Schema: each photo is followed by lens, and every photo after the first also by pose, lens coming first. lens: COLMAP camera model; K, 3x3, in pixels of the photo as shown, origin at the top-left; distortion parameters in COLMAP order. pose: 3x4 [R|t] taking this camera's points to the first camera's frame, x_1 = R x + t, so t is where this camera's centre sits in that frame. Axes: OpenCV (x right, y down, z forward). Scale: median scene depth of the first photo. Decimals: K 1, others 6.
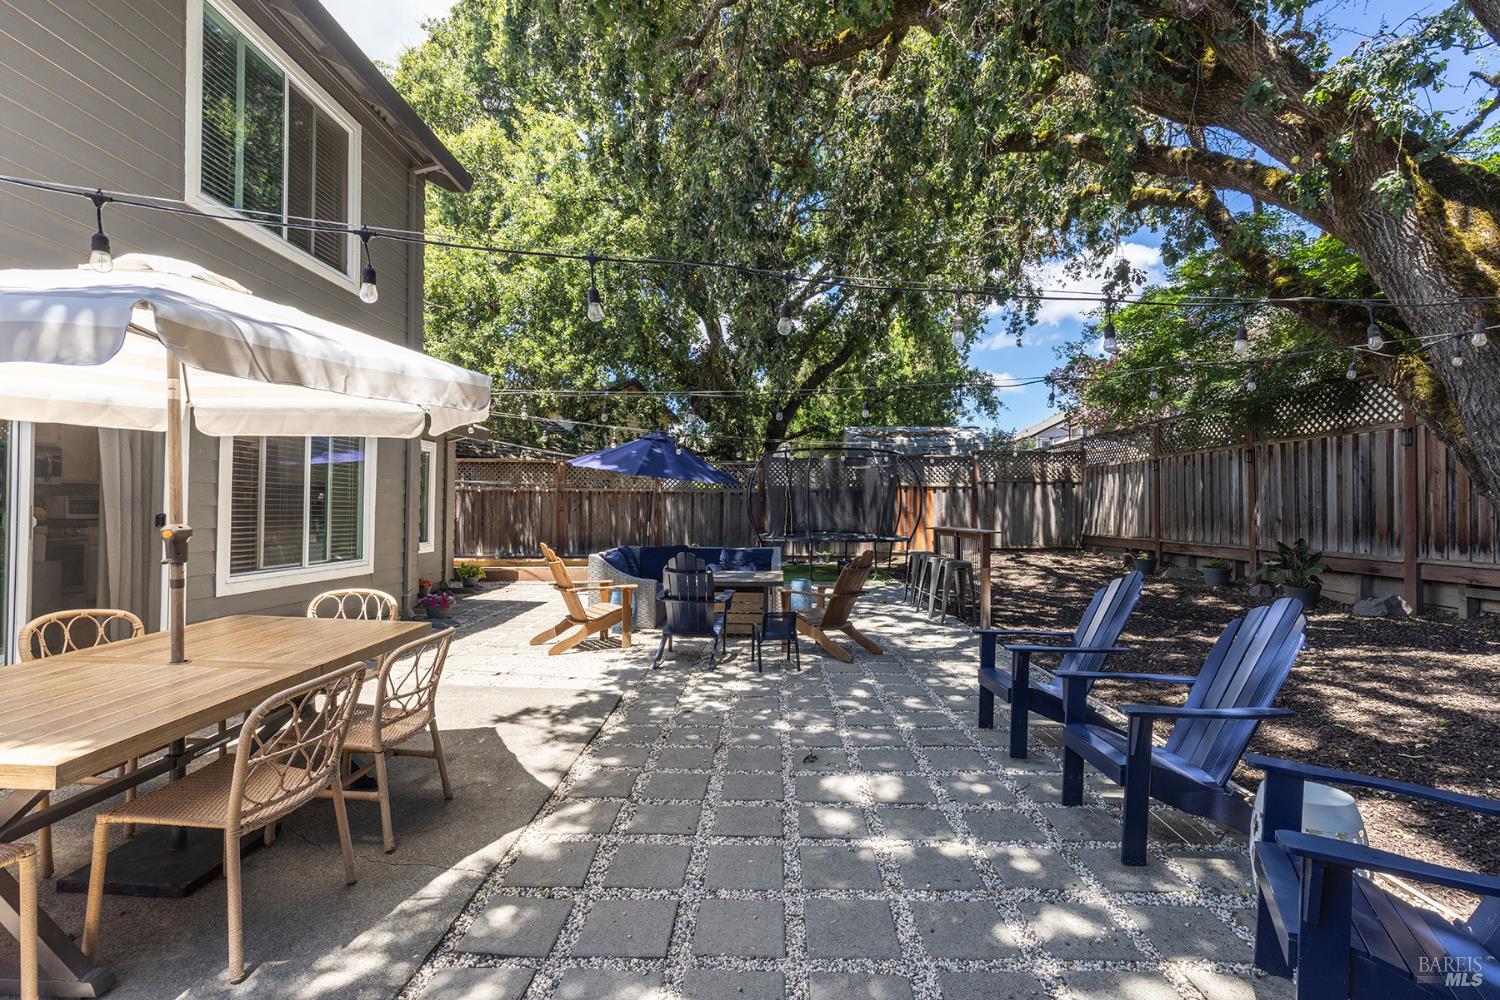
lens RADIAL K [[688.4, 0, 749.7], [0, 688.4, 496.4], [0, 0, 1]] dist [0.001614, 0.000304]
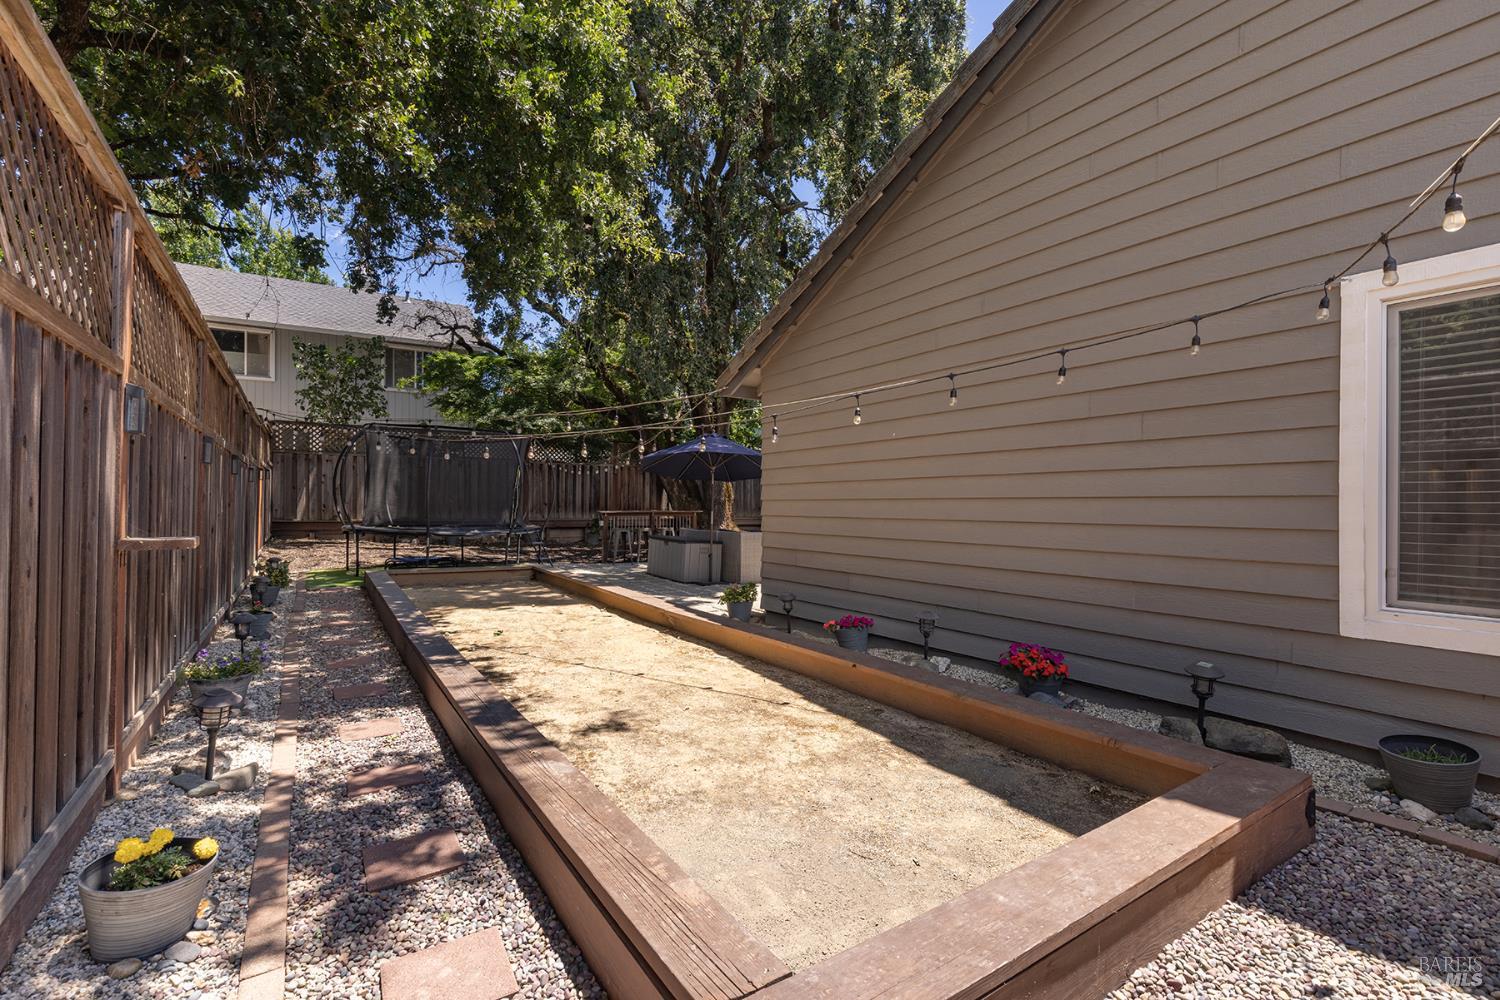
lens RADIAL K [[662.0, 0, 757.1], [0, 662.0, 503.9], [0, 0, 1]] dist [0.011732, 0.000249]
pose [[-0.560683, -0.009241, 0.827979, -1.422839], [-0.027993, 0.999578, -0.007800, 0.042709], [-0.827557, -0.027551, -0.560705, 2.038824]]
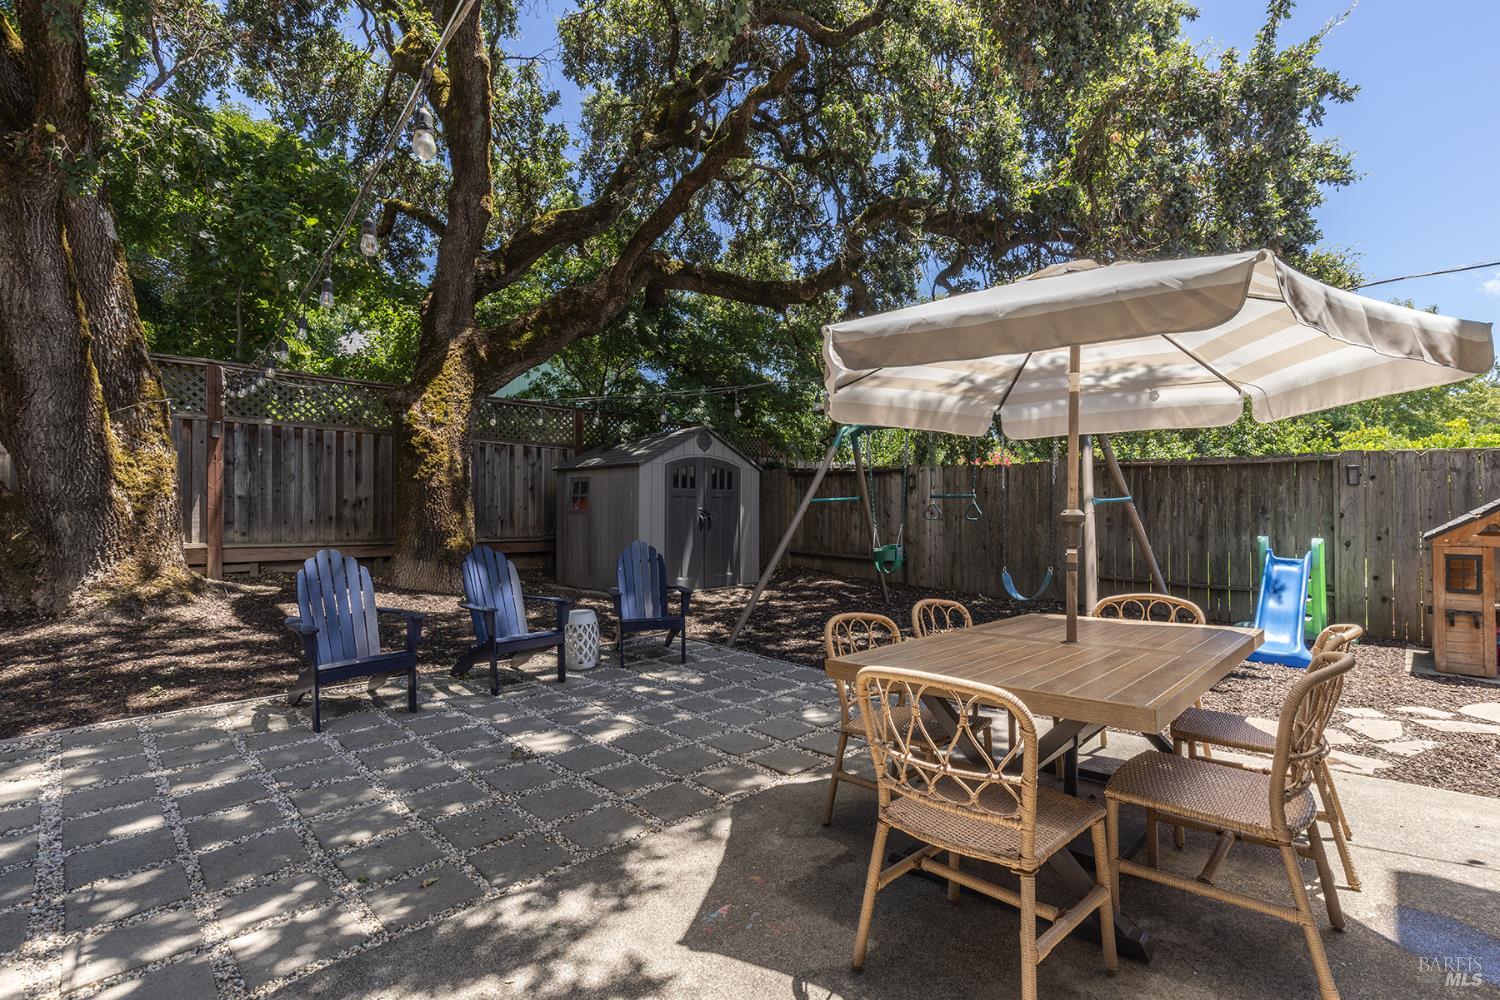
lens RADIAL K [[662.0, 0, 757.1], [0, 662.0, 503.9], [0, 0, 1]] dist [0.011732, 0.000249]
pose [[-0.724731, -0.003194, 0.689025, -0.400011], [-0.022378, 0.999571, -0.018904, 0.017934], [-0.688669, -0.029119, -0.724491, 0.724248]]
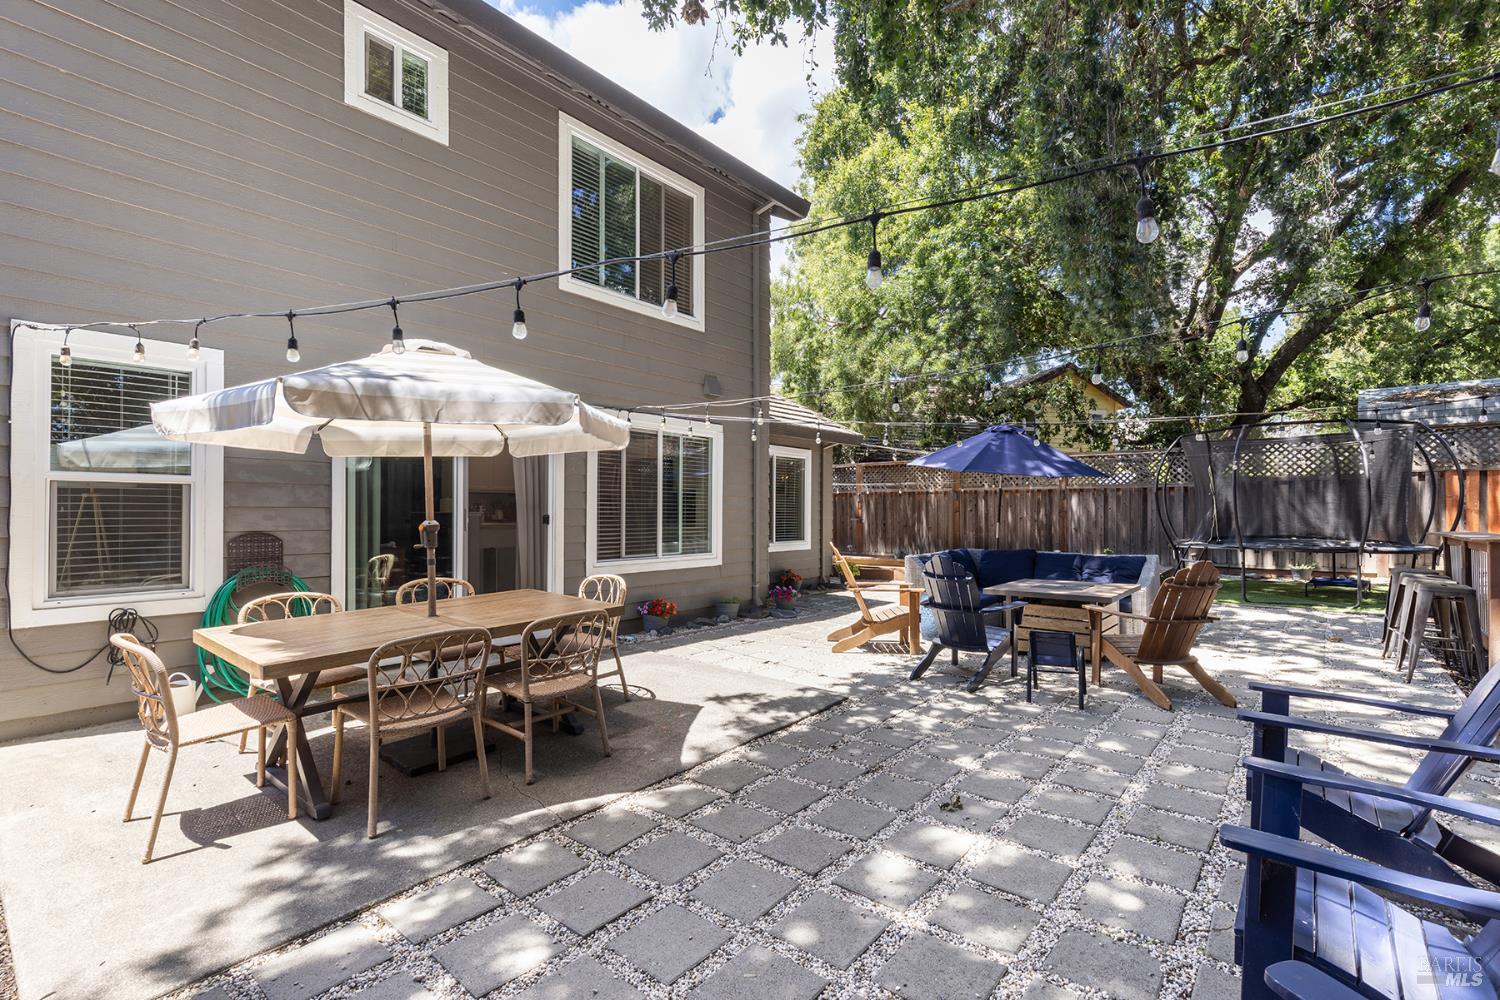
lens RADIAL K [[687.7, 0, 750.9], [0, 687.7, 507.1], [0, 0, 1]] dist [0.015493, 0.000317]
pose [[0.784699, -0.012631, -0.619749, 0.215834], [0.020794, 0.999766, 0.005952, 0.005735], [0.619529, -0.017558, 0.784778, 0.100289]]
